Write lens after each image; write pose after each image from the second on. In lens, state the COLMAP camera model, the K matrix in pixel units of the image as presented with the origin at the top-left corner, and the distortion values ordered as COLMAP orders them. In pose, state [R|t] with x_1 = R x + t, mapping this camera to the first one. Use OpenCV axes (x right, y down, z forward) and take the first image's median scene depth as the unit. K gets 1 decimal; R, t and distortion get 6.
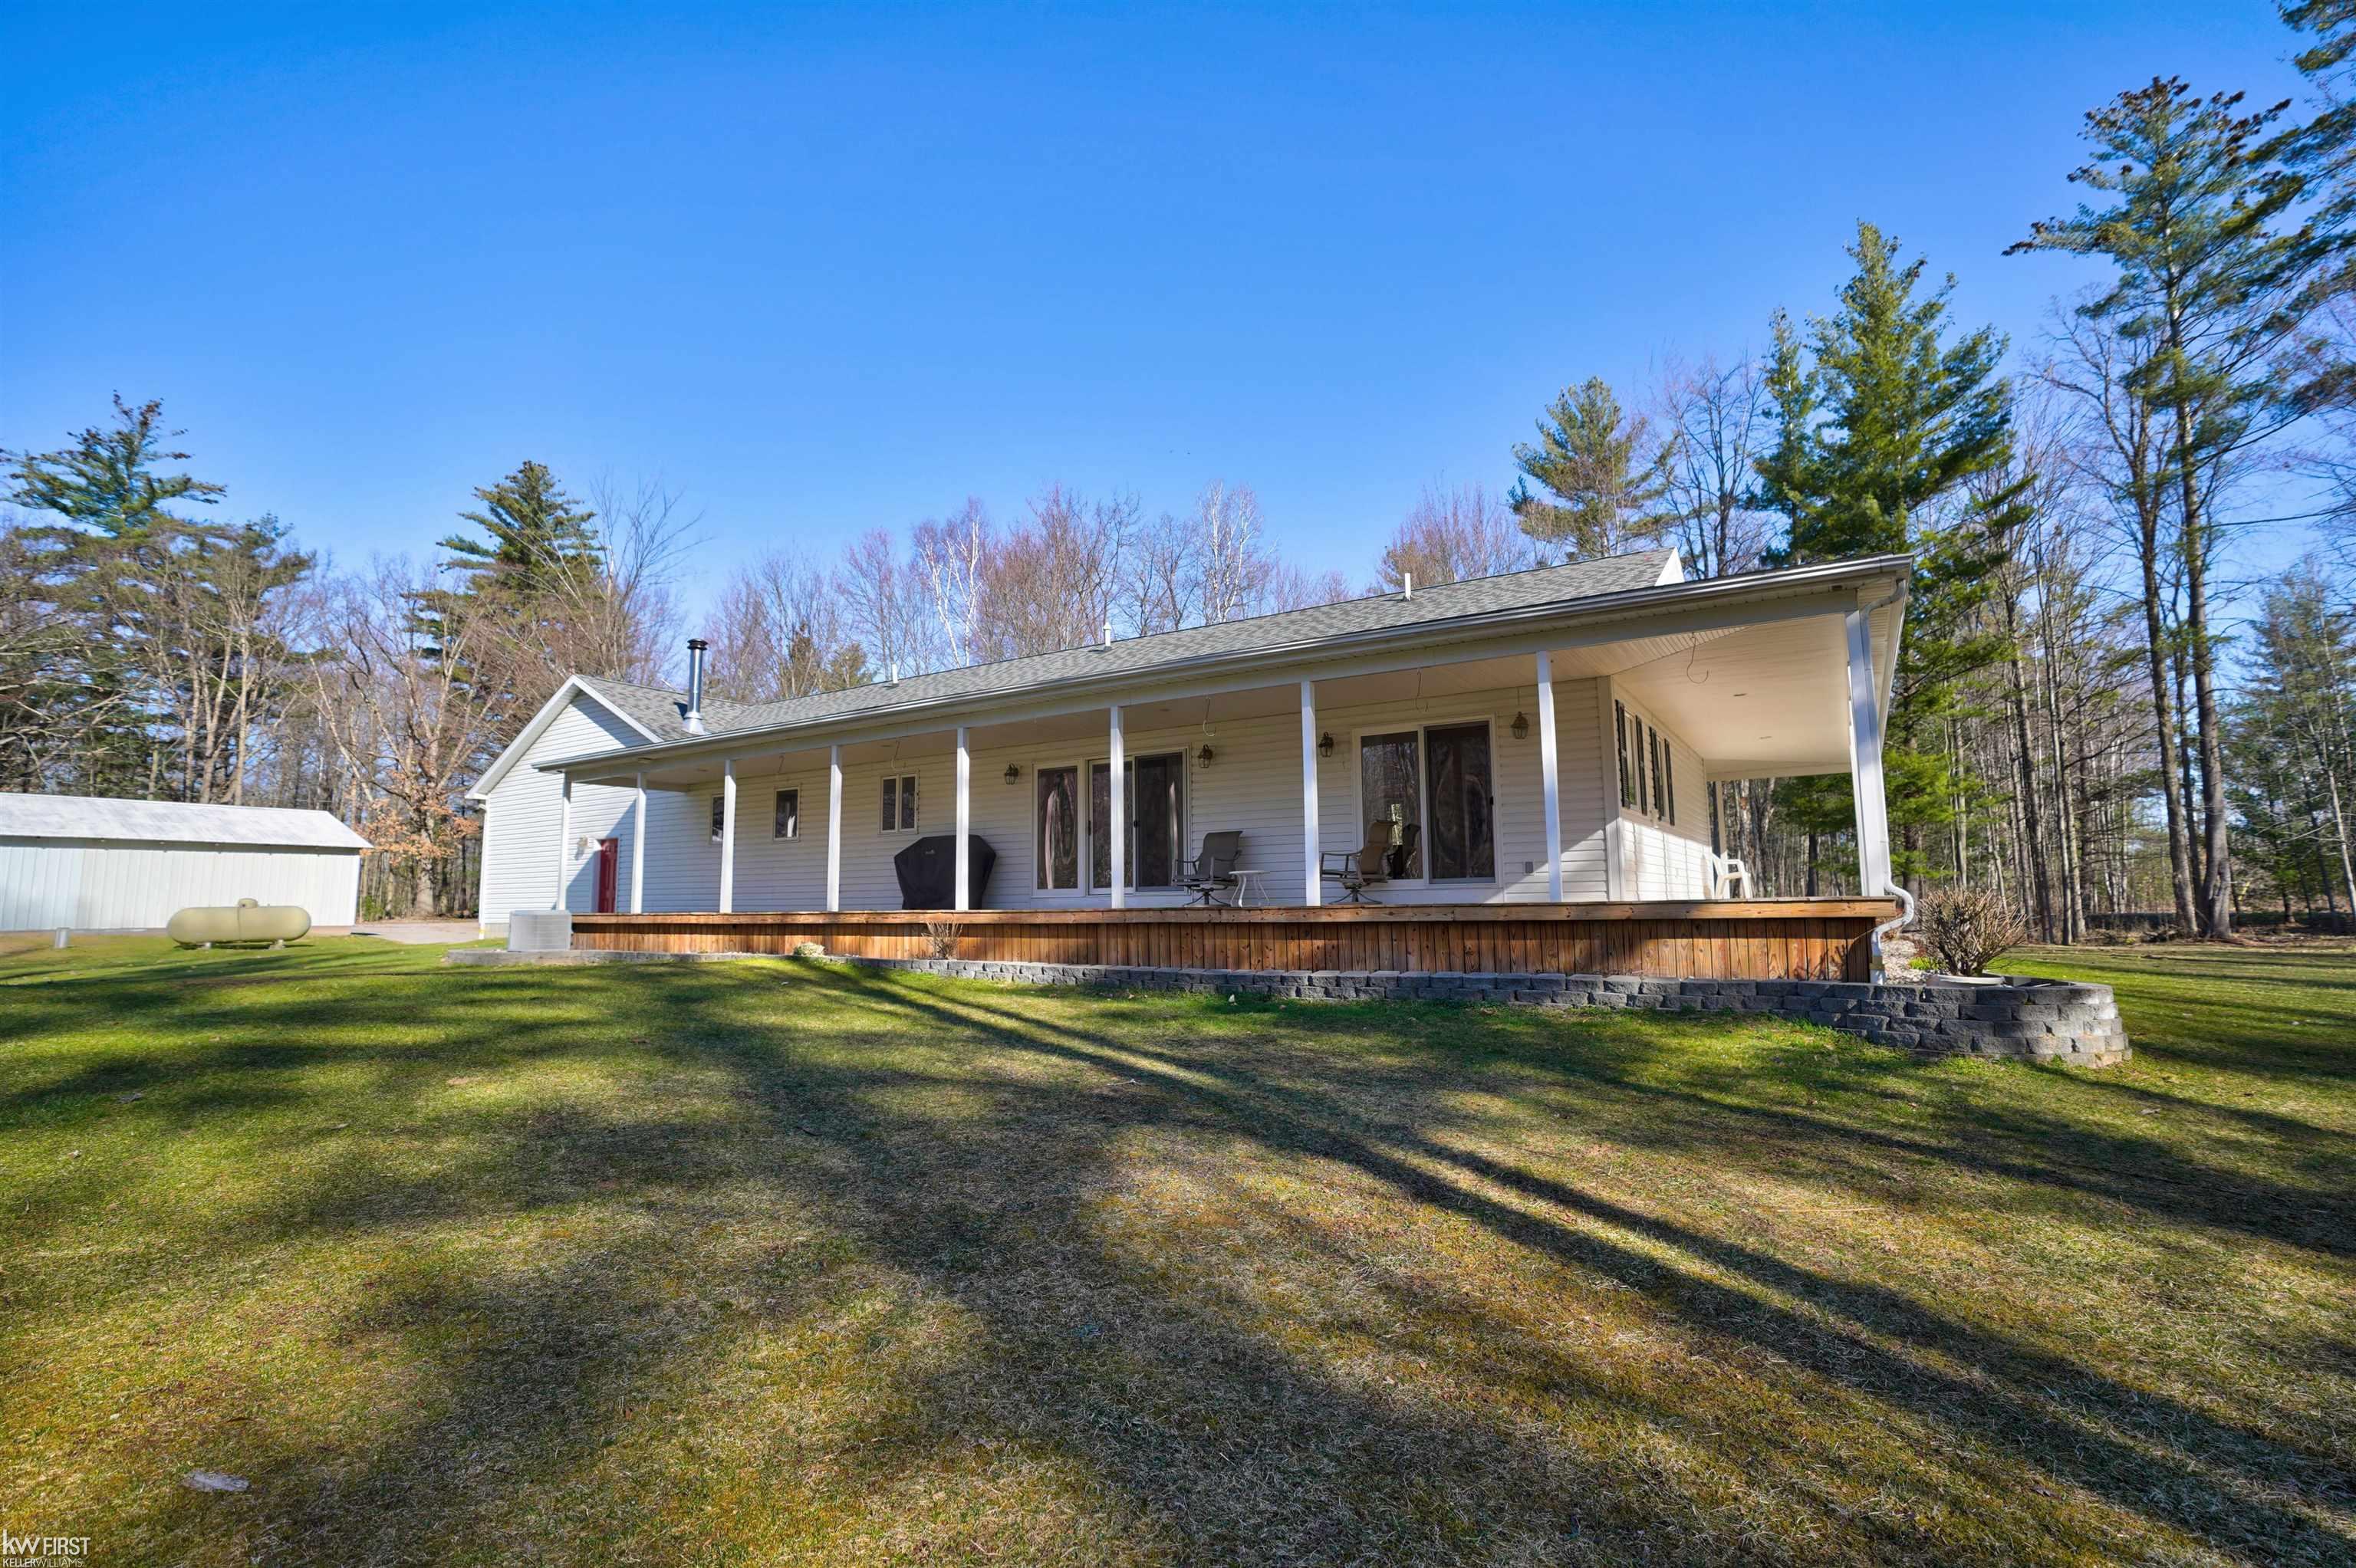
lens RADIAL K [[1090.1, 0, 1189.4], [0, 1090.1, 777.0], [0, 0, 1]] dist [-0.077121, 0.030257]
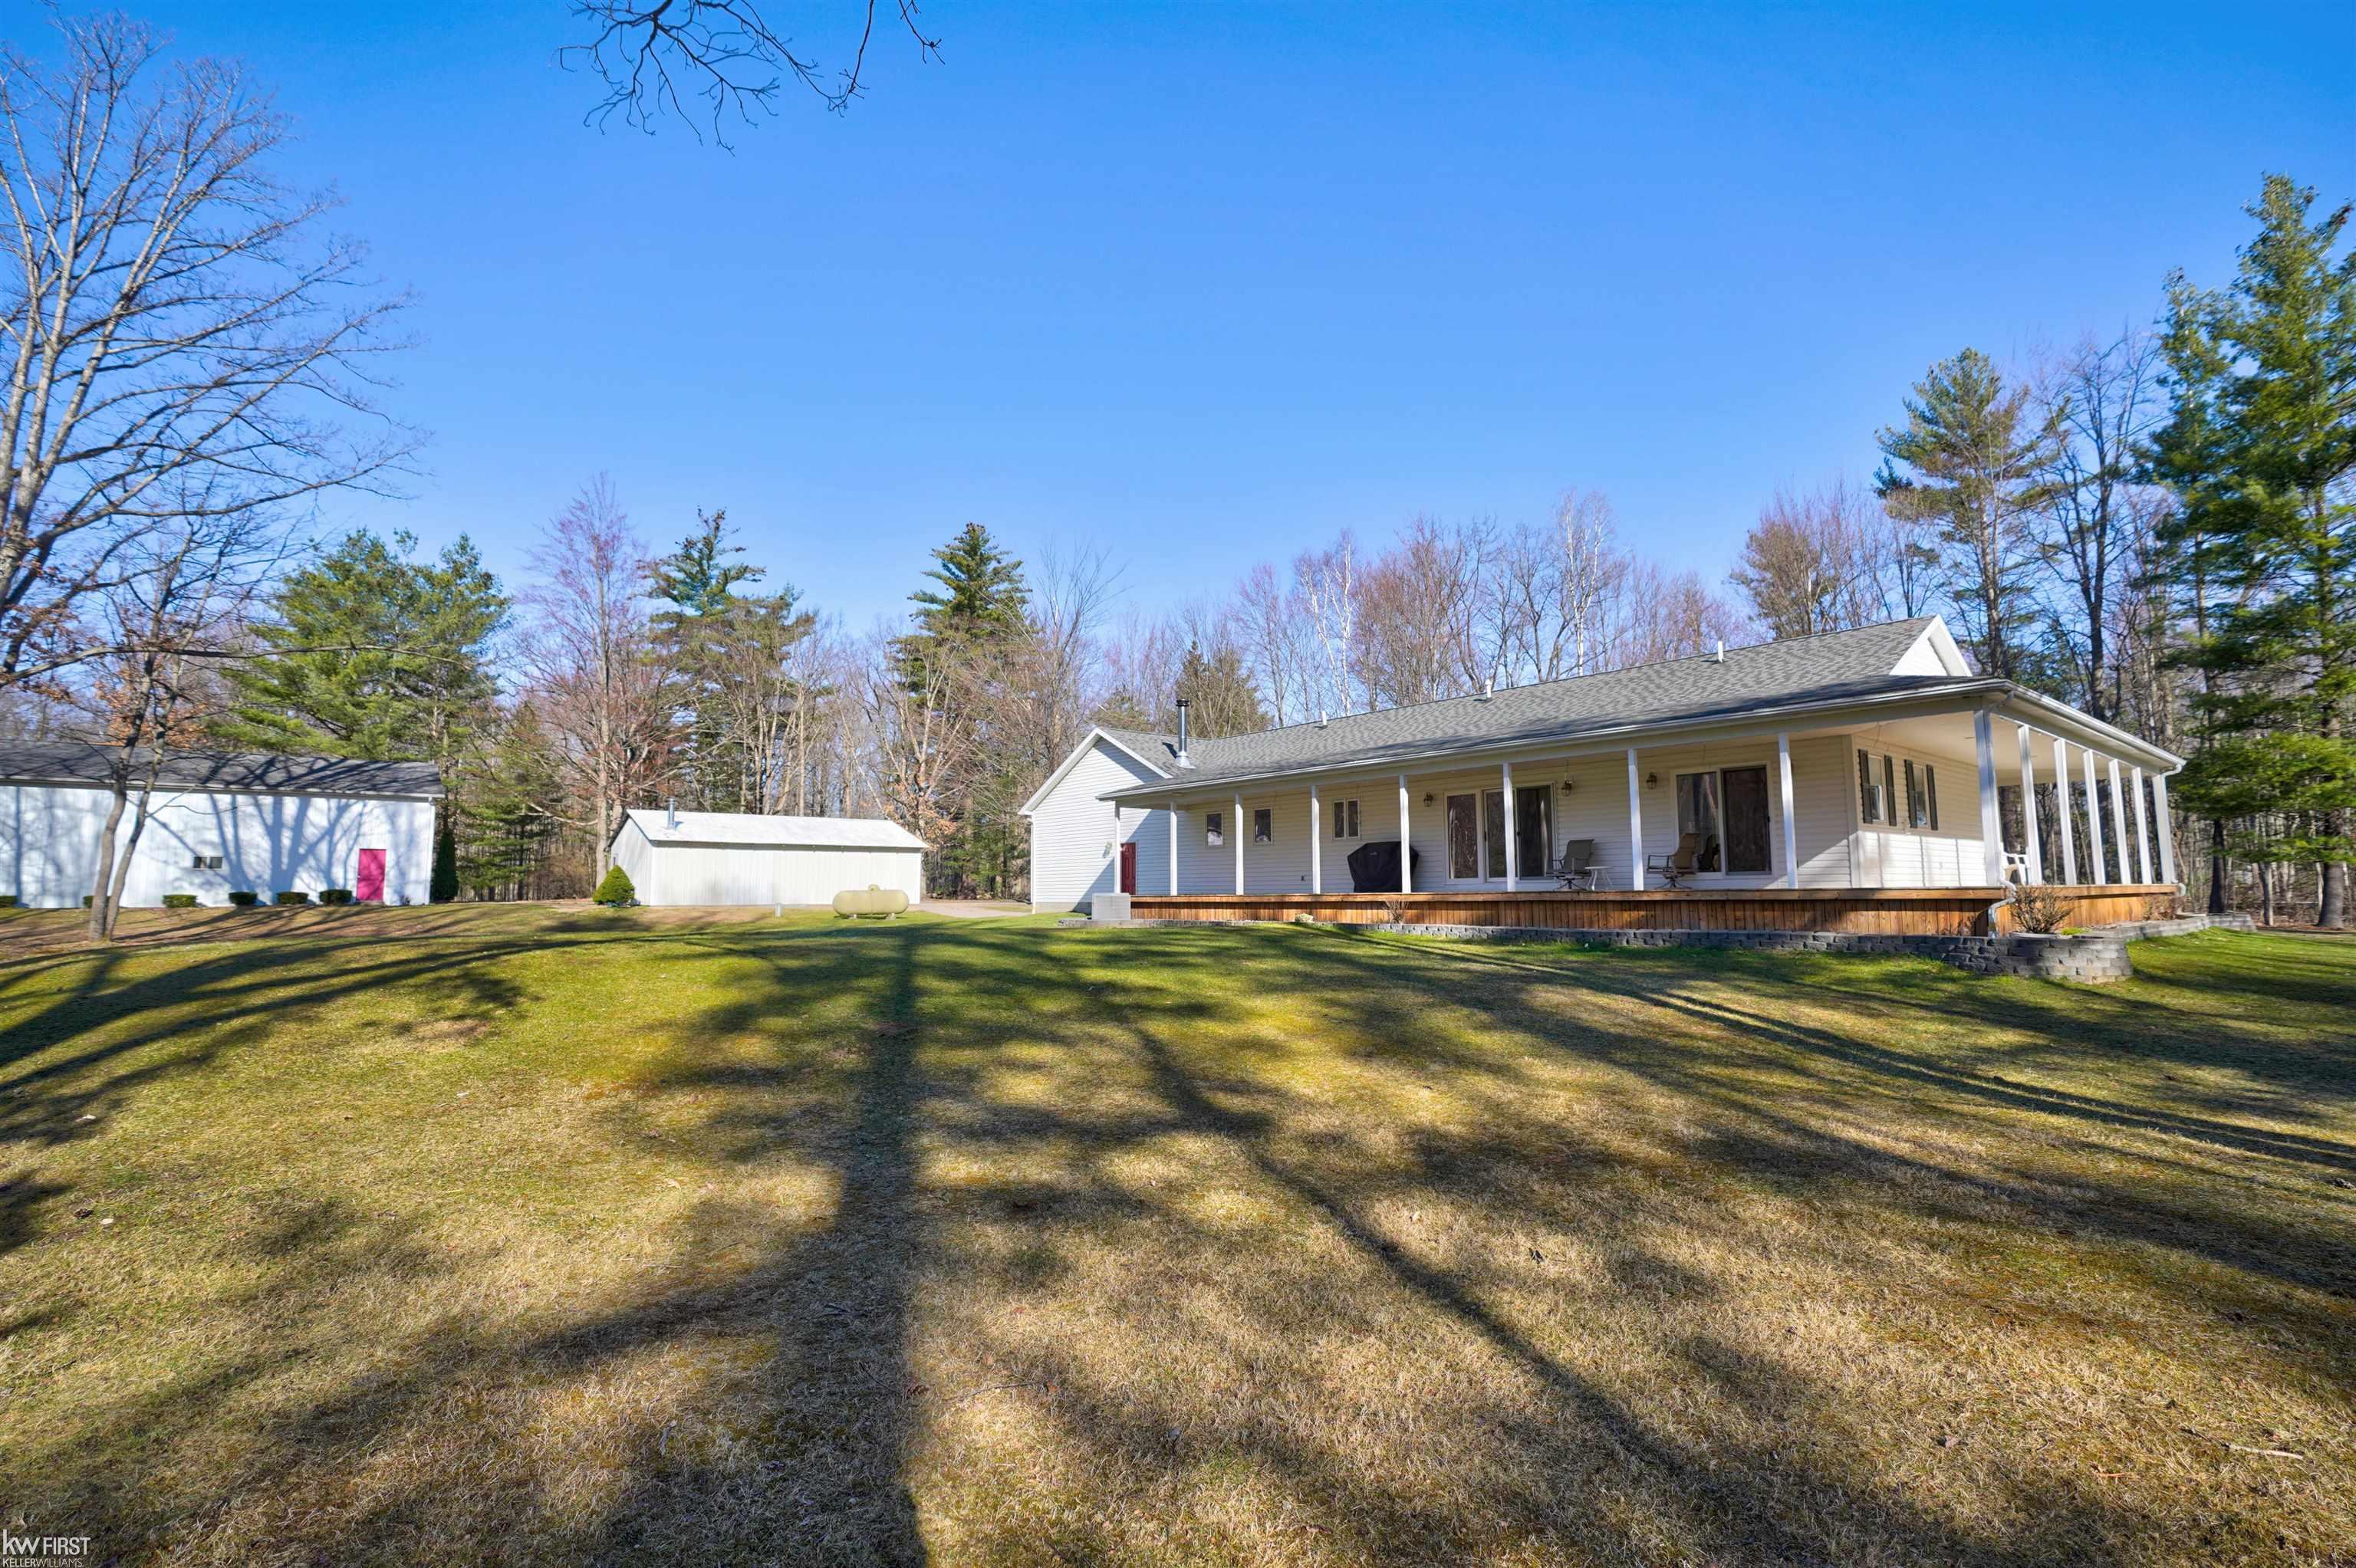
lens RADIAL K [[1090.1, 0, 1189.4], [0, 1090.1, 777.0], [0, 0, 1]] dist [-0.077121, 0.030257]
pose [[0.947899, -0.027023, -0.317423, -0.003570], [0.031806, 0.999445, 0.009896, -0.049227], [0.316980, -0.019477, 0.948232, -0.412235]]
